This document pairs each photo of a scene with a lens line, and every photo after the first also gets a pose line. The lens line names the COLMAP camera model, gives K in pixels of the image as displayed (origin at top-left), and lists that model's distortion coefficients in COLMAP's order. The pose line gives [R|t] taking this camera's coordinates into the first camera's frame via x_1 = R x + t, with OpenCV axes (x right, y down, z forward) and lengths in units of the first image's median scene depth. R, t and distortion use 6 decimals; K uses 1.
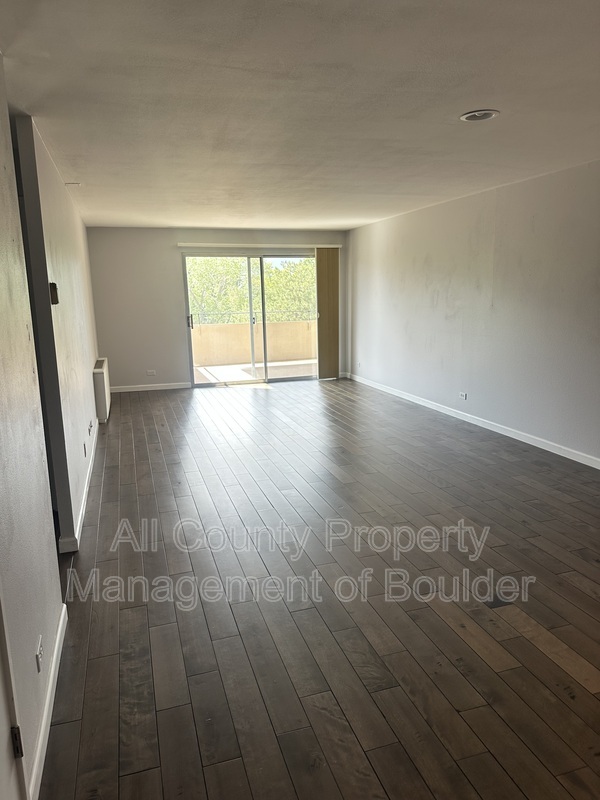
lens RADIAL K [[568.0, 0, 300.0], [0, 568.0, 400.0], [0, 0, 1]] dist [0.099526, -0.150332]
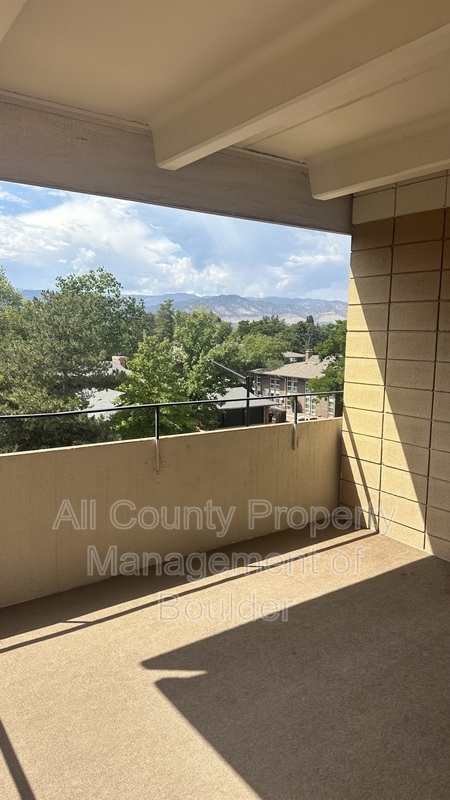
lens RADIAL K [[556.8, 0, 234.9], [0, 556.8, 402.4], [0, 0, 1]] dist [0.195659, -0.373594]
pose [[0.947618, -0.002487, 0.319396, -0.180027], [0.022296, 0.998046, -0.058379, -0.180563], [-0.318627, 0.062442, 0.945821, 0.930612]]
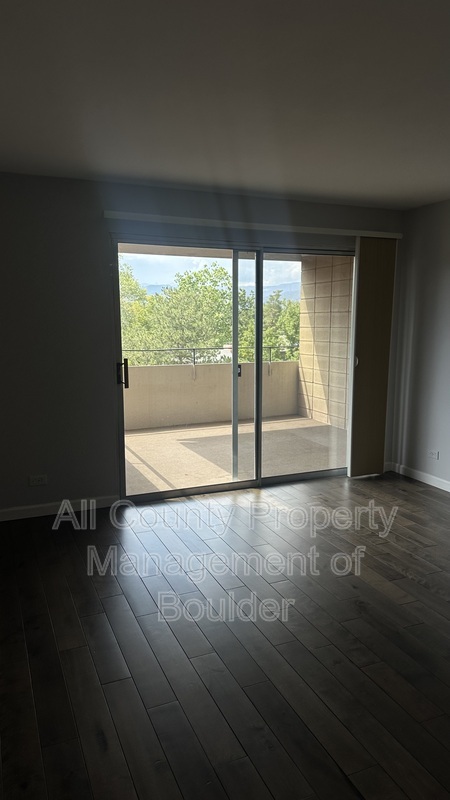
lens RADIAL K [[556.8, 0, 234.9], [0, 556.8, 402.4], [0, 0, 1]] dist [0.195659, -0.373594]
pose [[0.992513, 0.004786, 0.122047, -0.148587], [0.000454, 0.999081, -0.042867, -0.087506], [-0.122140, 0.042602, 0.991598, 0.487306]]
